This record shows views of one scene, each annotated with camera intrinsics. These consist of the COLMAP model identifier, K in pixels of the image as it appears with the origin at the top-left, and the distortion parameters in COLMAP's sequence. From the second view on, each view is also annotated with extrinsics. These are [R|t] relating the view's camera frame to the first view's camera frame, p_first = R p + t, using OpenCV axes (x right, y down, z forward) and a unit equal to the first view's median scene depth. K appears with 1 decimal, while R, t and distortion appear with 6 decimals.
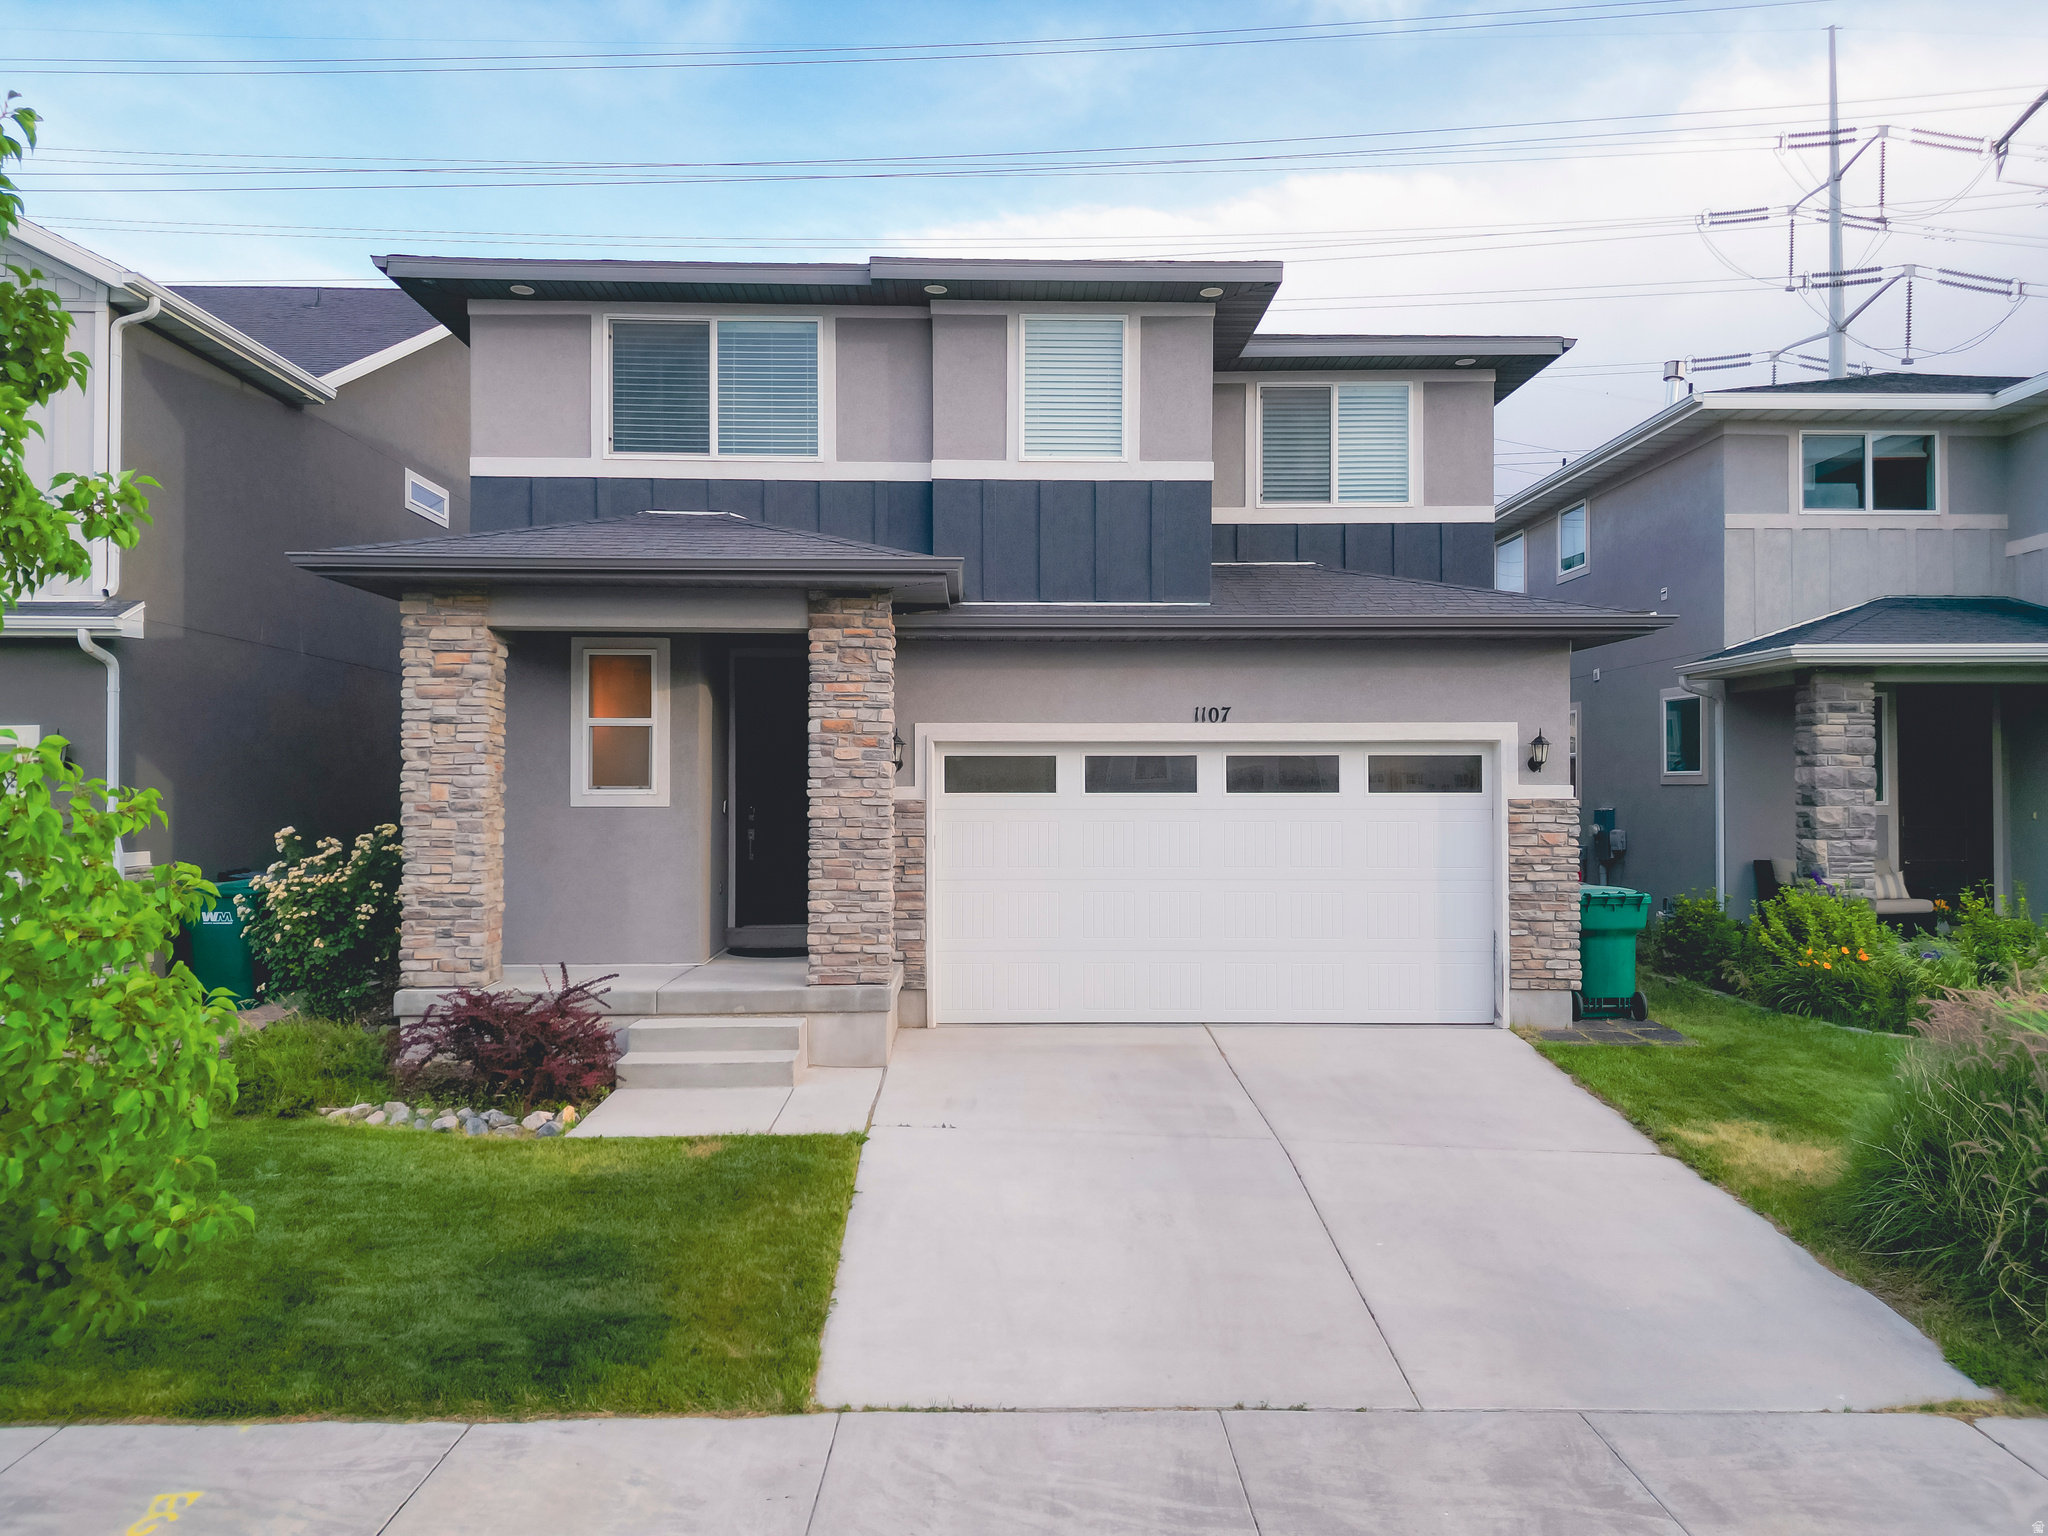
lens RADIAL K [[1424.3, 0, 1024.0], [0, 1424.3, 768.0], [0, 0, 1]] dist [0.087494, -0.070164]
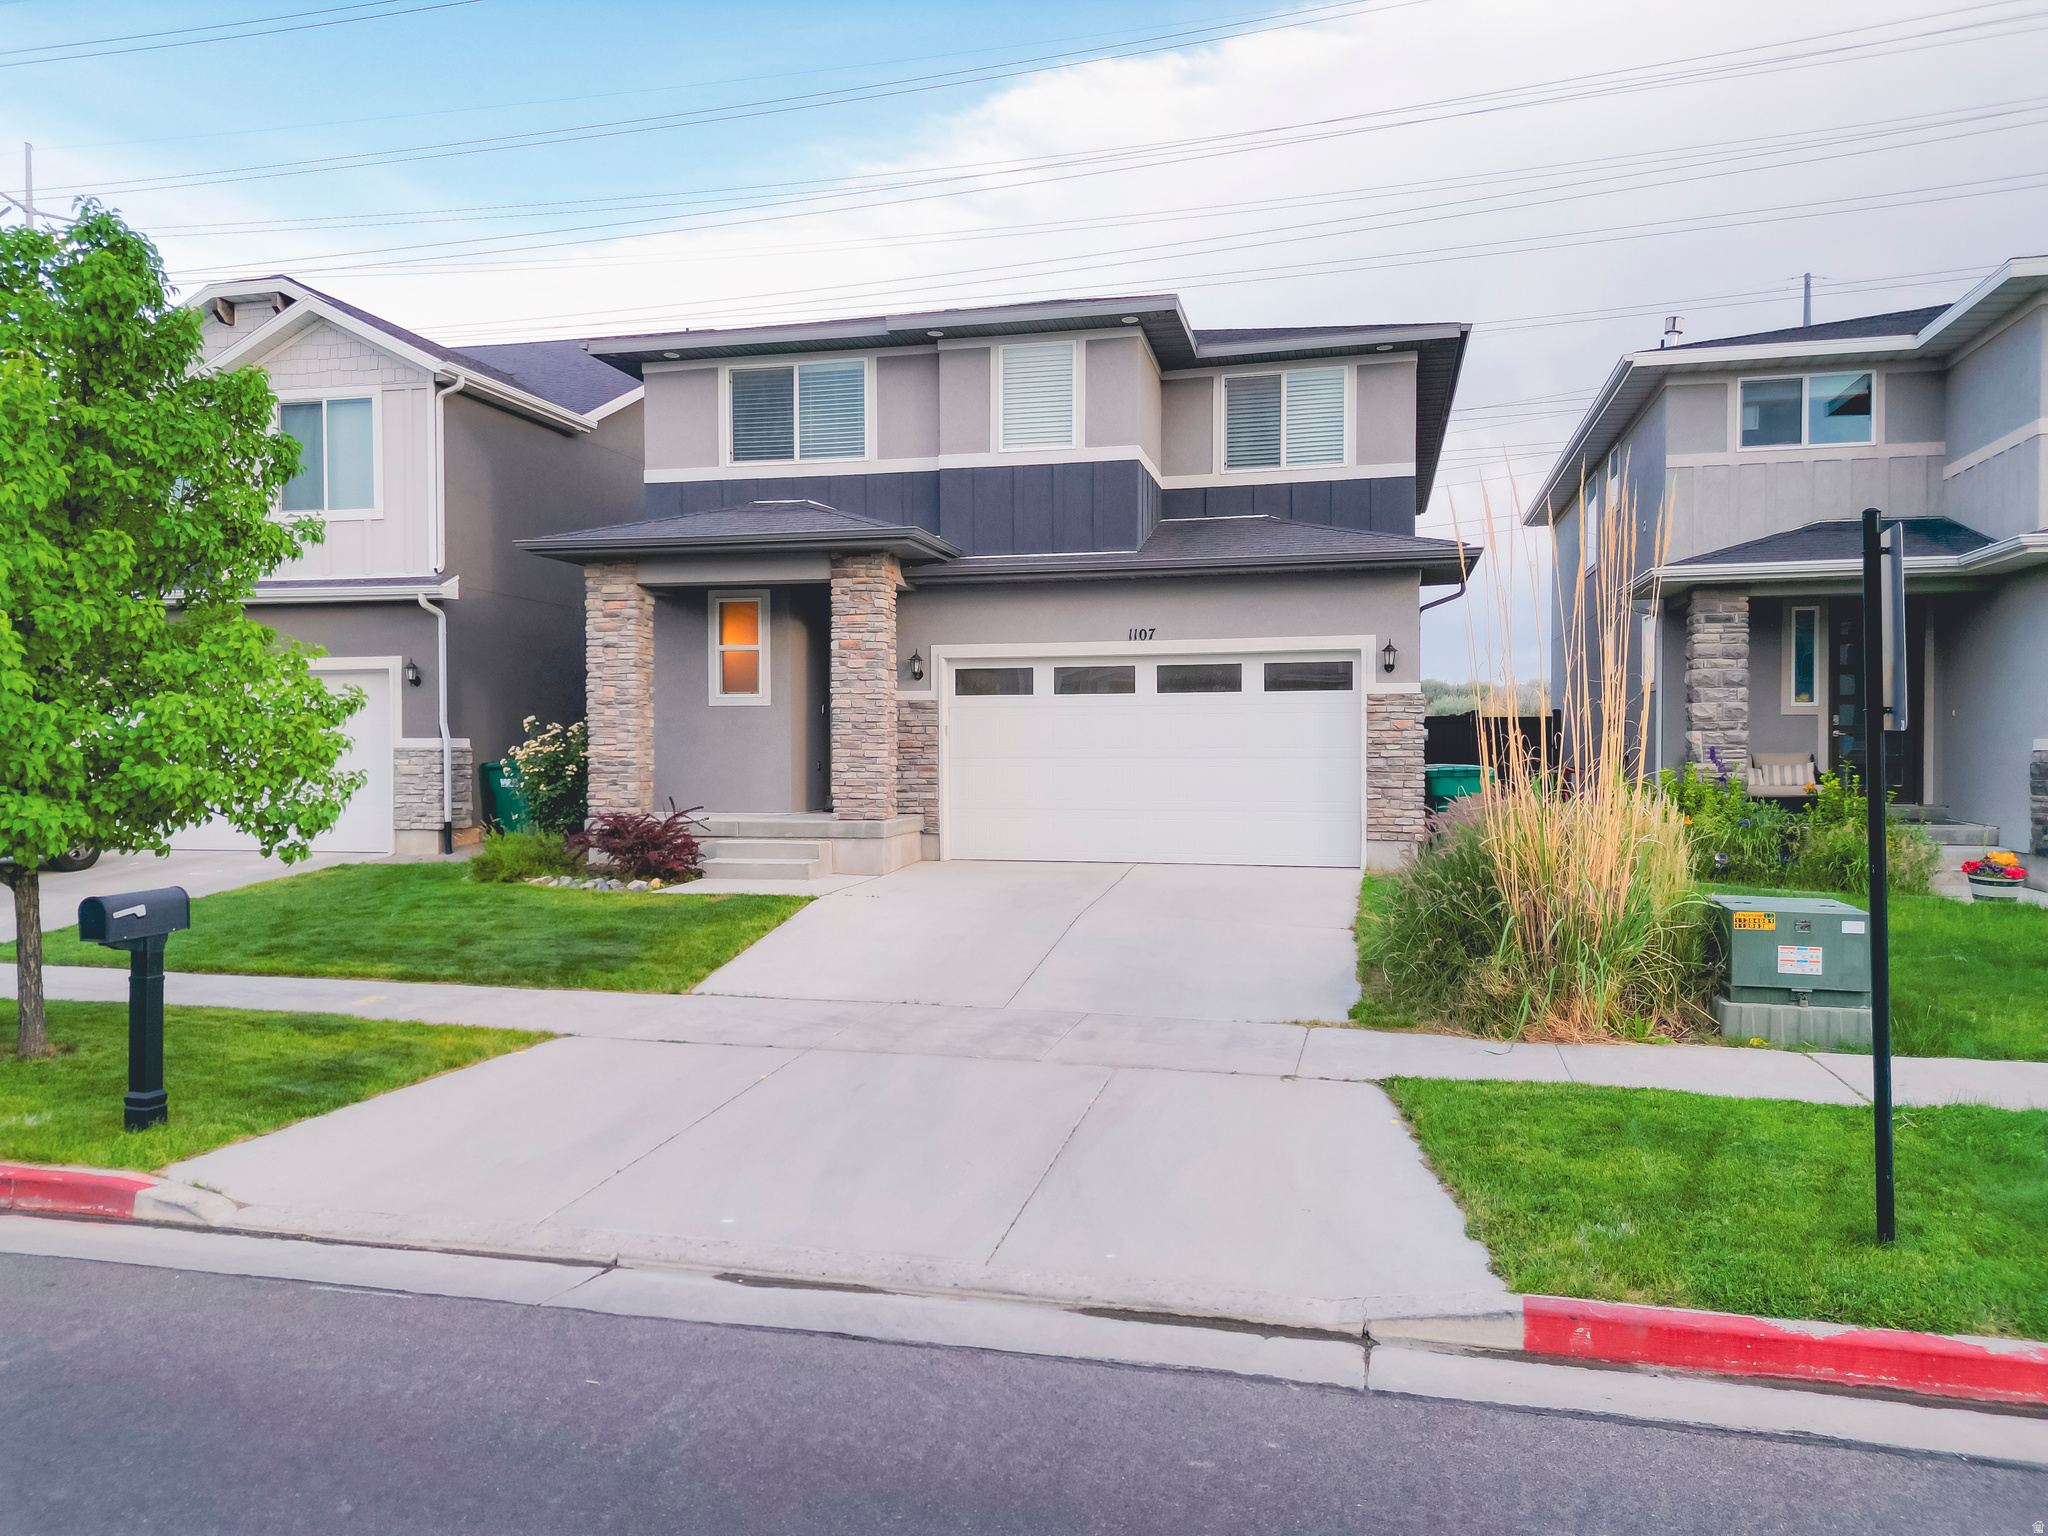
lens RADIAL K [[1424.3, 0, 1024.0], [0, 1424.3, 768.0], [0, 0, 1]] dist [0.087494, -0.070164]
pose [[0.966057, 0.002481, -0.258317, 0.374792], [0.005252, 0.999559, 0.029238, 0.049107], [0.258275, -0.029602, 0.965618, -0.333089]]
